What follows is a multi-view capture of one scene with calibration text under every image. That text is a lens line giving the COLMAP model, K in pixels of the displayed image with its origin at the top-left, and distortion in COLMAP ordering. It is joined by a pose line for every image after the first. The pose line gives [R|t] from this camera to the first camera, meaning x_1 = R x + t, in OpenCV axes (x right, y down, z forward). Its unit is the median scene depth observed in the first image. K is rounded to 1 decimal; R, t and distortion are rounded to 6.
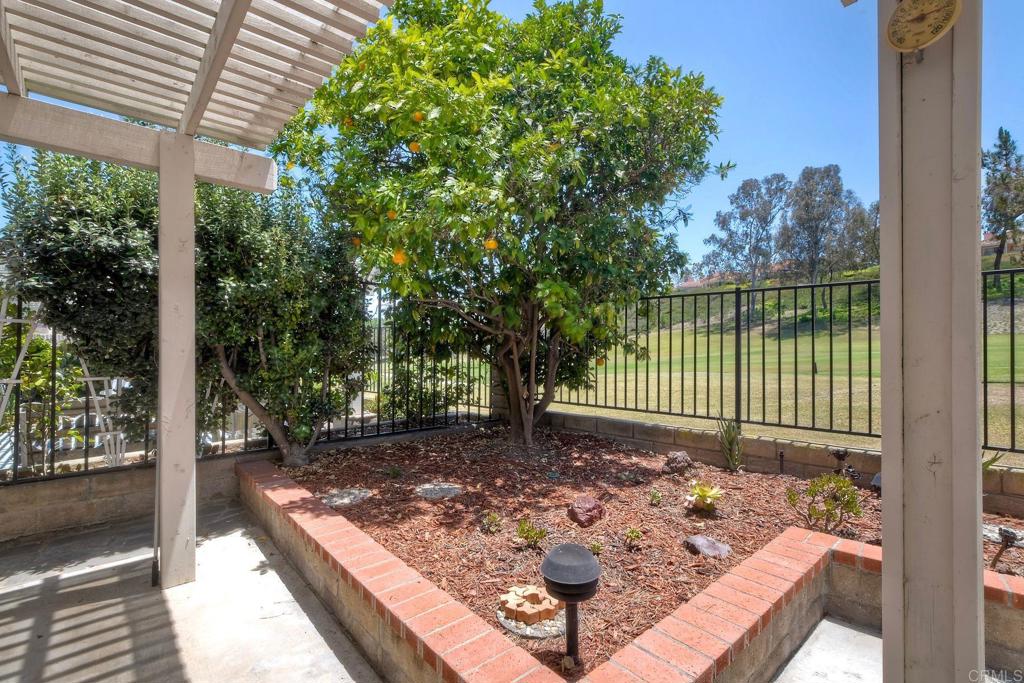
lens RADIAL K [[456.8, 0, 513.0], [0, 456.8, 341.0], [0, 0, 1]] dist [0.000528, 0.002104]
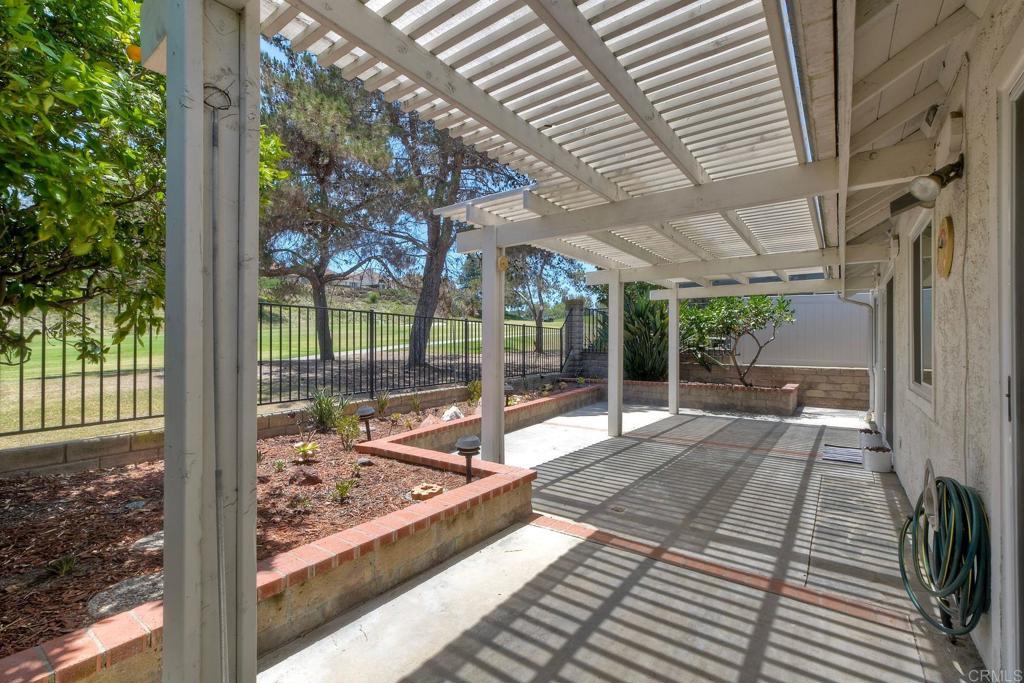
lens RADIAL K [[456.8, 0, 513.0], [0, 456.8, 341.0], [0, 0, 1]] dist [0.000528, 0.002104]
pose [[-0.218105, 0.010490, 0.975869, -1.446905], [-0.009397, 0.999873, -0.012848, 0.007956], [-0.975880, -0.011973, -0.217979, 0.870840]]
